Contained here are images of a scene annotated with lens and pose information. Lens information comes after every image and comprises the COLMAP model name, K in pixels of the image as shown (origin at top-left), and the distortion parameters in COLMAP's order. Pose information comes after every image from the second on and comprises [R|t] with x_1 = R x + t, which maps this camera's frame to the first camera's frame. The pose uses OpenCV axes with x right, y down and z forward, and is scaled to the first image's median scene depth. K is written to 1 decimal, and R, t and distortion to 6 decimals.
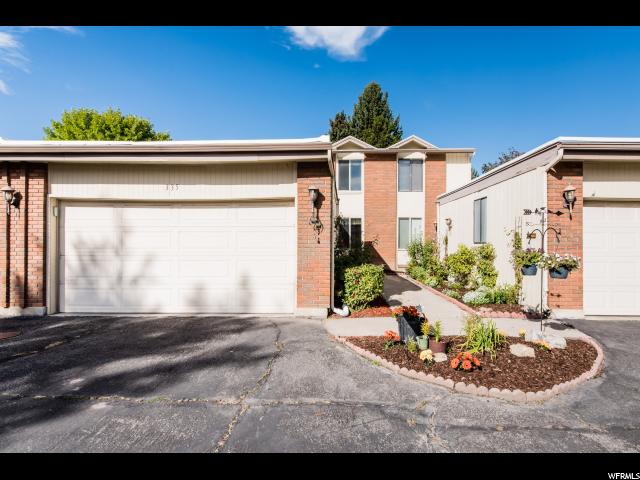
lens RADIAL K [[356.4, 0, 320.0], [0, 356.4, 240.0], [0, 0, 1]] dist [-0.000320, -0.001519]
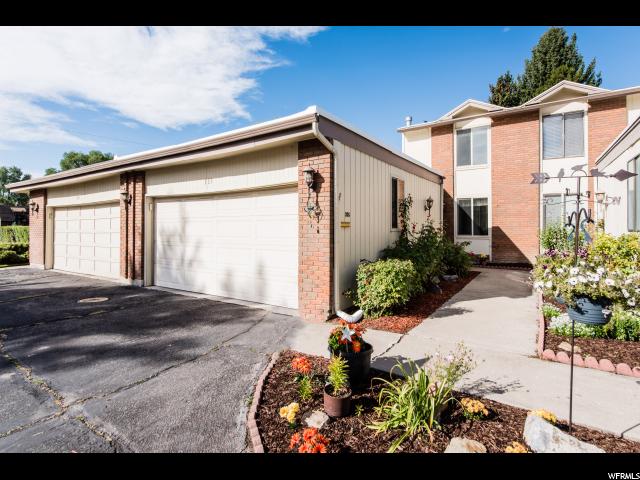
lens RADIAL K [[331.8, 0, 320.0], [0, 331.8, 220.6], [0, 0, 1]] dist [-0.003699, -0.001931]
pose [[0.836301, -0.012728, -0.548123, 0.427415], [0.009749, 0.999918, -0.008343, -0.013449], [0.548185, 0.001634, 0.836356, 0.326333]]
